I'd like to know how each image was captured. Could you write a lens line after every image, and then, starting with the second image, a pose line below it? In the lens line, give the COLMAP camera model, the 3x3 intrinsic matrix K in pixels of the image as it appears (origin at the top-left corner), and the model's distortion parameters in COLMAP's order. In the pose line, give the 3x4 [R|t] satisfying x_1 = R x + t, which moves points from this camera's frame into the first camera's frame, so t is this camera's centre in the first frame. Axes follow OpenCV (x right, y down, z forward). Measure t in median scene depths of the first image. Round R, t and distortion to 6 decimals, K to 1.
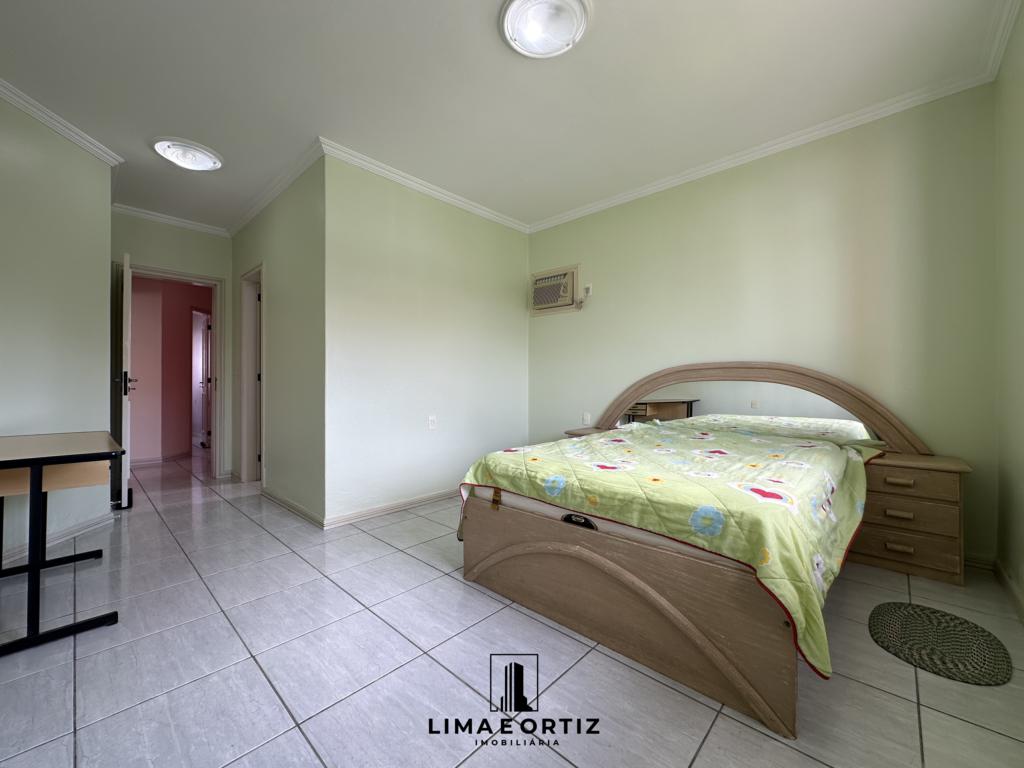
lens RADIAL K [[408.7, 0, 518.4], [0, 408.7, 376.1], [0, 0, 1]] dist [-0.006723, 0.002692]
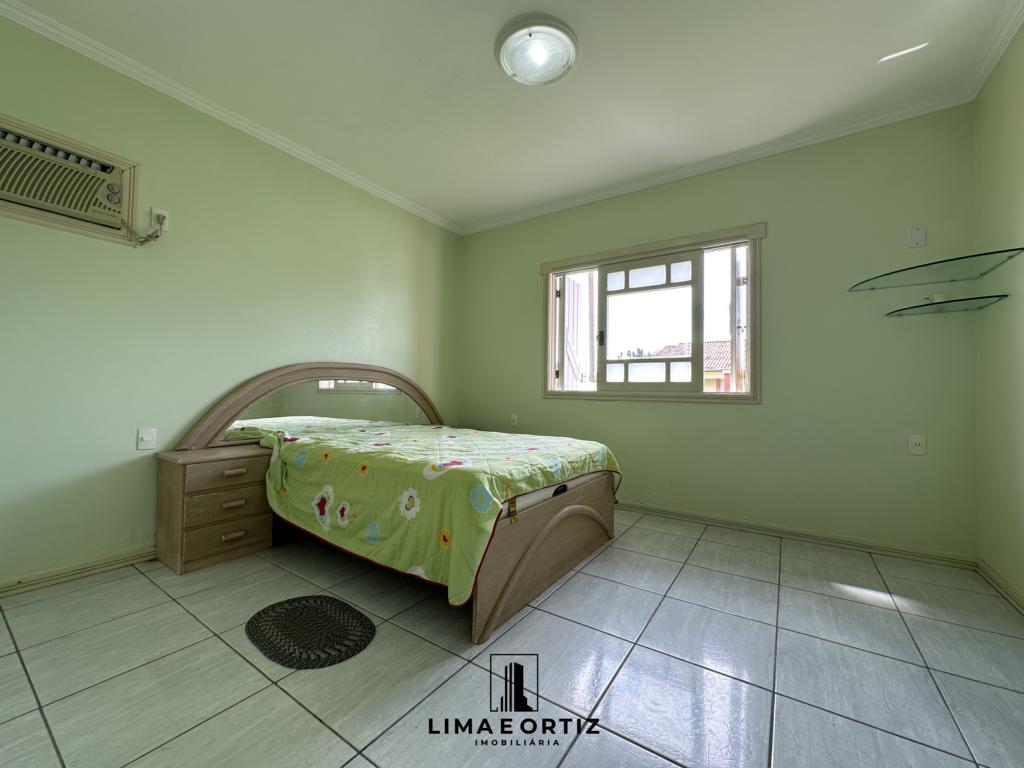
lens RADIAL K [[408.7, 0, 510.1], [0, 408.7, 374.2], [0, 0, 1]] dist [-0.006723, 0.002692]
pose [[-0.137631, 0.038861, 0.989721, -0.987943], [-0.032119, 0.998529, -0.043673, 0.046818], [-0.989963, -0.037799, -0.136180, 1.191529]]
